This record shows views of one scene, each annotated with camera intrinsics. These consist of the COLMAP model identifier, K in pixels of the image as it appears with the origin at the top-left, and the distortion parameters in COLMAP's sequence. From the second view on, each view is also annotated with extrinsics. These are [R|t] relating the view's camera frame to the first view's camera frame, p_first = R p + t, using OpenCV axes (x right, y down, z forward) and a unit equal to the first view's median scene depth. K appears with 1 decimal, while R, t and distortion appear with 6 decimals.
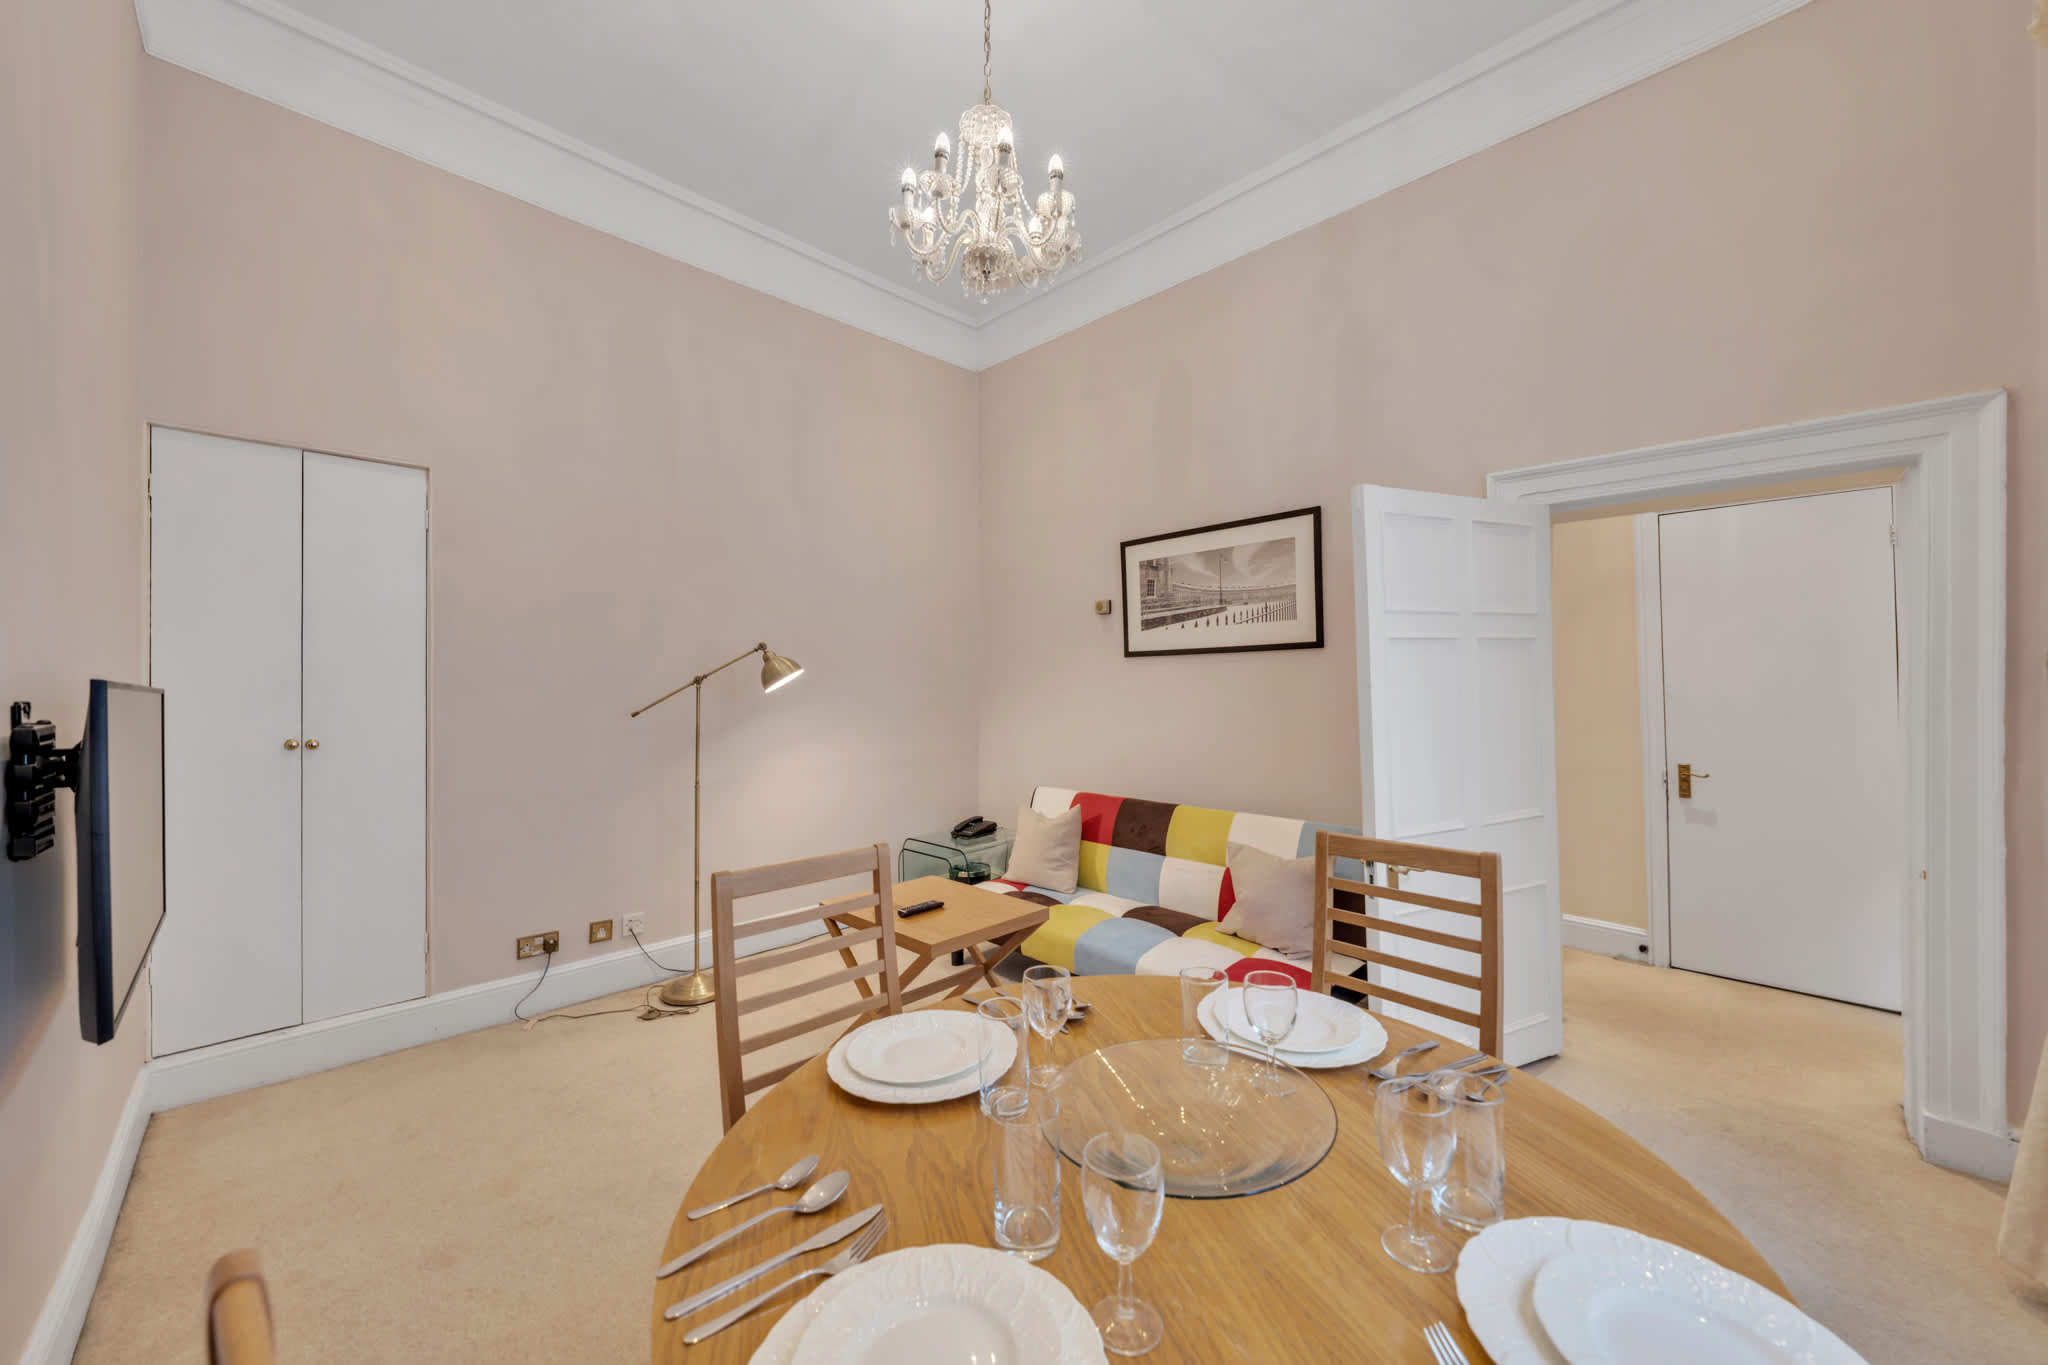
lens RADIAL K [[731.1, 0, 1033.0], [0, 731.1, 683.0], [0, 0, 1]] dist [-0.000502, -0.000068]
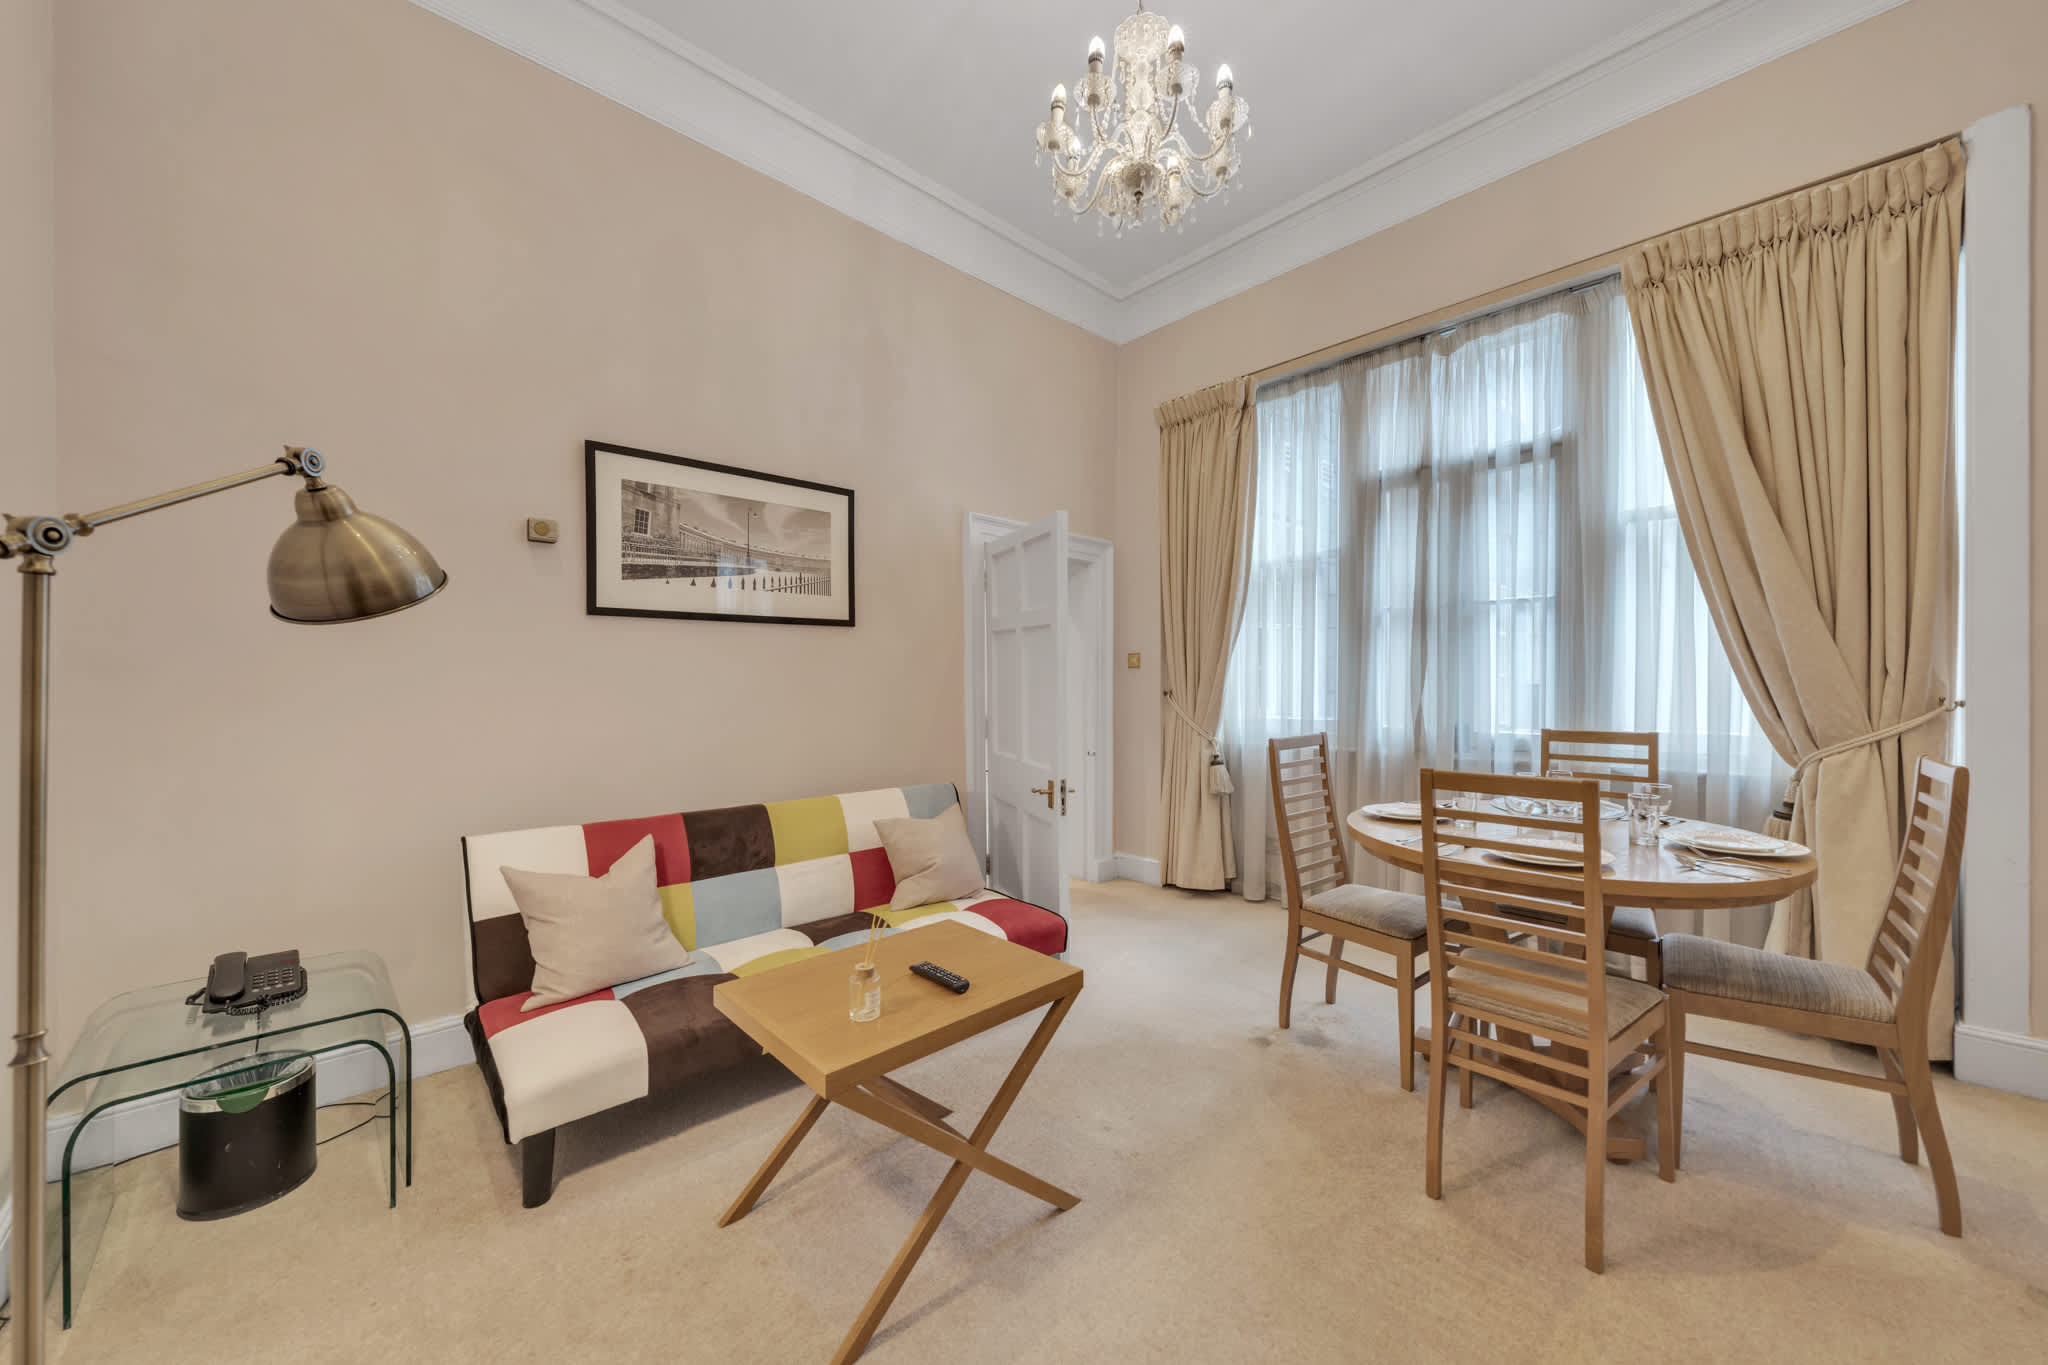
lens RADIAL K [[731.1, 0, 1033.0], [0, 731.1, 683.0], [0, 0, 1]] dist [-0.000502, -0.000068]
pose [[0.056567, 0.006359, 0.998379, -0.541996], [0.002857, 0.999975, -0.006532, 0.034275], [-0.998395, 0.003222, 0.056547, 0.589753]]
